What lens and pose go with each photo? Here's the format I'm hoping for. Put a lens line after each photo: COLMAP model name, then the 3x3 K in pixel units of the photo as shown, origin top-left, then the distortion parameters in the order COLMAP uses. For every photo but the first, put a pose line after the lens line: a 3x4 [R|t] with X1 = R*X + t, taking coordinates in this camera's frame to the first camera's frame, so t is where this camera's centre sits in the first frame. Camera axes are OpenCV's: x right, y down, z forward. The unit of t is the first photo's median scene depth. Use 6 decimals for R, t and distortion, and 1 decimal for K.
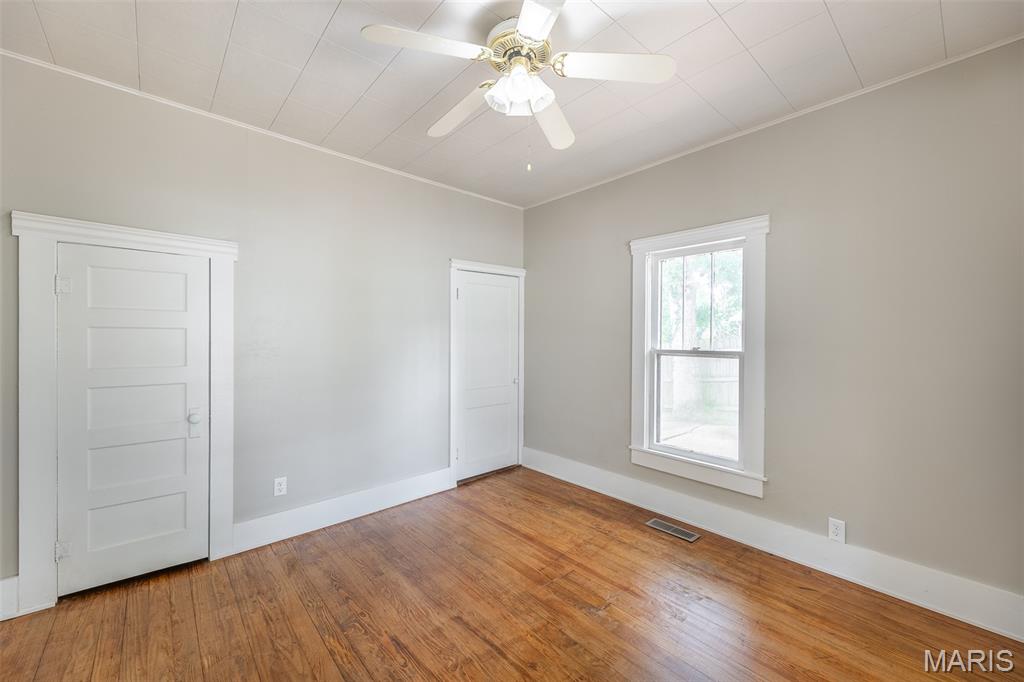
lens RADIAL K [[407.8, 0, 507.4], [0, 407.8, 339.5], [0, 0, 1]] dist [0.008044, -0.000339]
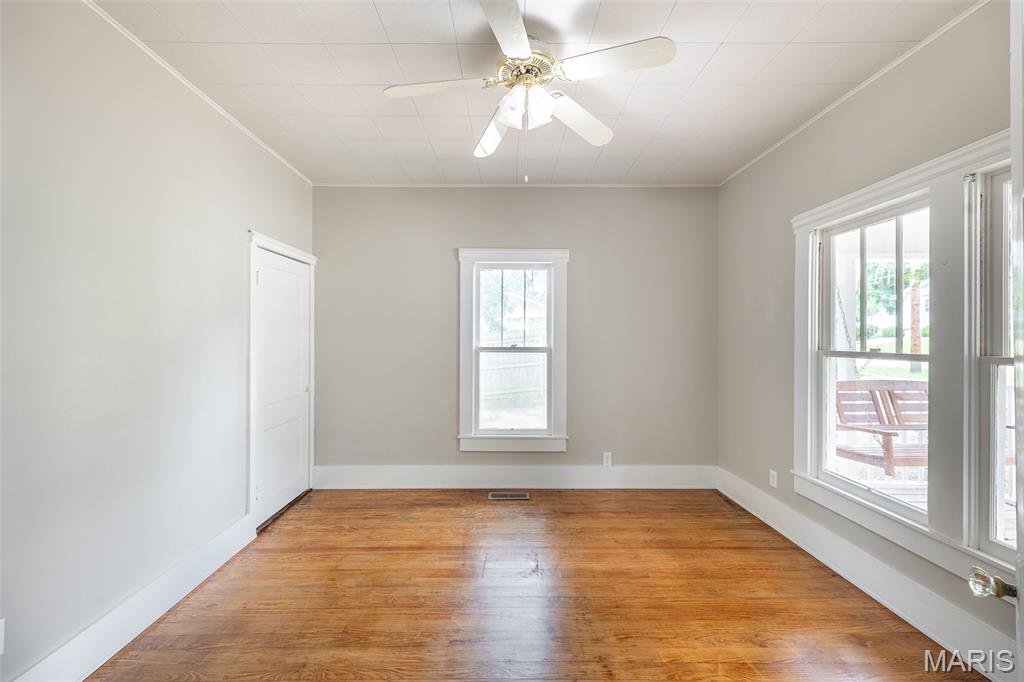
lens RADIAL K [[407.8, 0, 513.3], [0, 407.8, 339.4], [0, 0, 1]] dist [0.008044, -0.000339]
pose [[0.656224, -0.005571, 0.754545, -0.460112], [0.004559, 0.999984, 0.003419, -0.000844], [-0.754552, 0.001196, 0.656239, 0.186390]]
